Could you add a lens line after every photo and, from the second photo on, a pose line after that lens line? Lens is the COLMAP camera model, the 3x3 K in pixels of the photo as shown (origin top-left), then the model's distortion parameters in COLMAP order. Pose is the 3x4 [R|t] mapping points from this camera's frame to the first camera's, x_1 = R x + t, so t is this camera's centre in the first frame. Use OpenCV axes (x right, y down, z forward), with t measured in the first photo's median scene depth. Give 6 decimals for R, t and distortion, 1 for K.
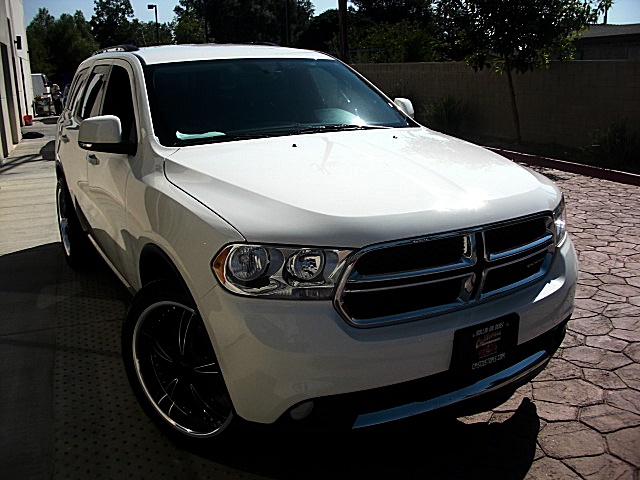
lens RADIAL K [[622.0, 0, 323.9], [0, 622.0, 237.9], [0, 0, 1]] dist [-0.128653, 0.000000]
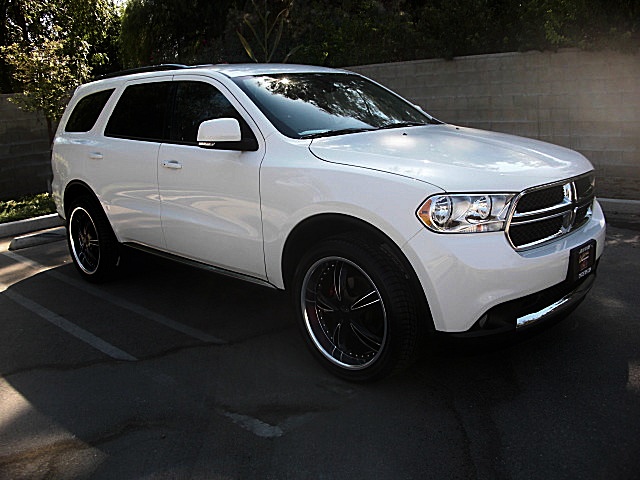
lens RADIAL K [[622.0, 0, 319.7], [0, 622.0, 243.1], [0, 0, 1]] dist [-0.128653, 0.000000]
pose [[0.966403, -0.087879, 0.241541, -0.553454], [0.098974, 0.994503, -0.034170, 0.102465], [-0.237211, 0.056928, 0.969789, -0.180235]]
